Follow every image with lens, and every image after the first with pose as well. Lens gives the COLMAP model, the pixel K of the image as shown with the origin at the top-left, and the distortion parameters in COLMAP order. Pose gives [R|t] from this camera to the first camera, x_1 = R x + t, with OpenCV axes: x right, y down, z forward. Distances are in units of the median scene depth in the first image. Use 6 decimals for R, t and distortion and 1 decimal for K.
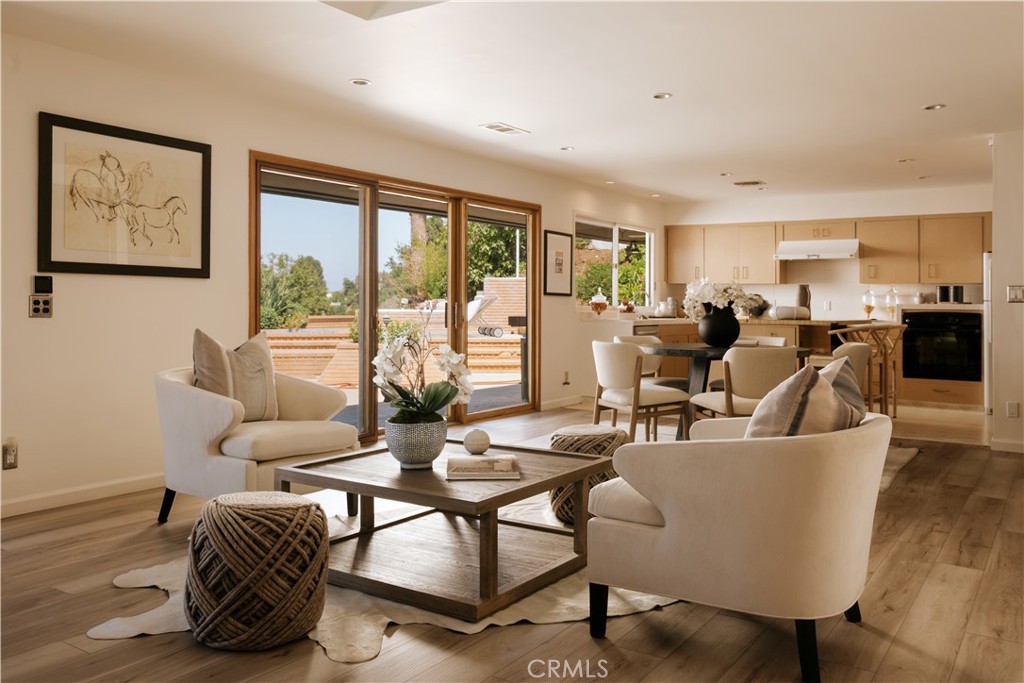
lens RADIAL K [[886.3, 0, 516.0], [0, 886.3, 343.1], [0, 0, 1]] dist [0.002081, 0.011208]
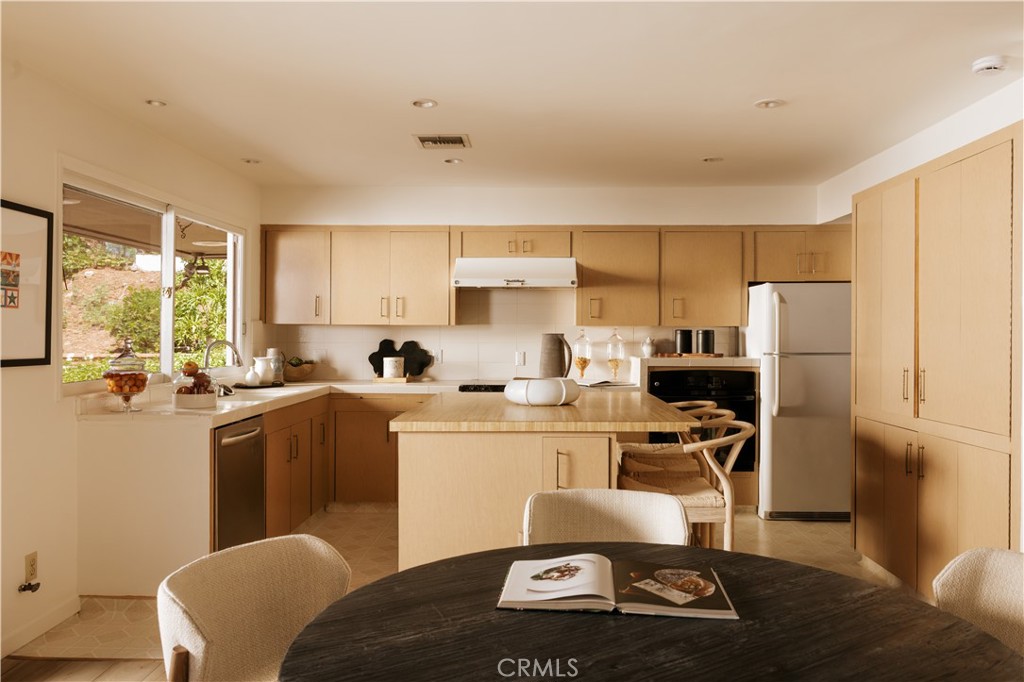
lens RADIAL K [[783.1, 0, 527.8], [0, 783.1, 296.5], [0, 0, 1]] dist [0.000706, -0.005540]
pose [[0.856759, 0.015784, 0.515475, 0.059475], [0.027859, 0.996655, -0.076823, -0.045709], [-0.514963, 0.080179, 0.853454, 0.528334]]
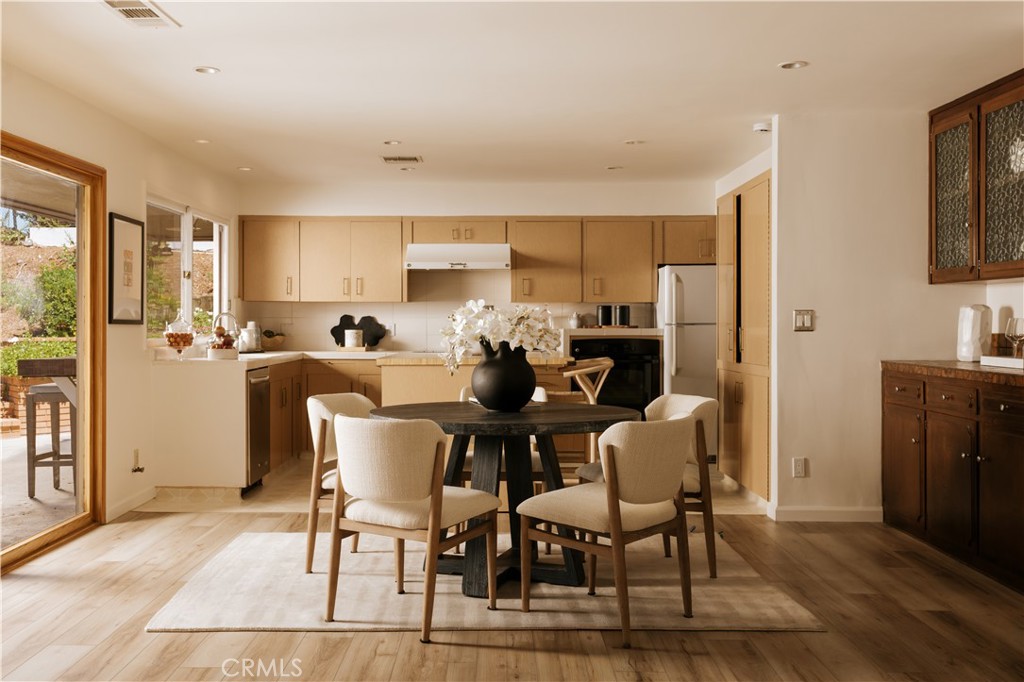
lens RADIAL K [[1060.1, 0, 519.2], [0, 1060.1, 337.0], [0, 0, 1]] dist [0.017131, 0.000000]
pose [[0.838043, -0.018397, 0.545294, -0.106373], [0.032053, 0.999365, -0.015546, -0.022721], [-0.544662, 0.030506, 0.838100, 0.233188]]
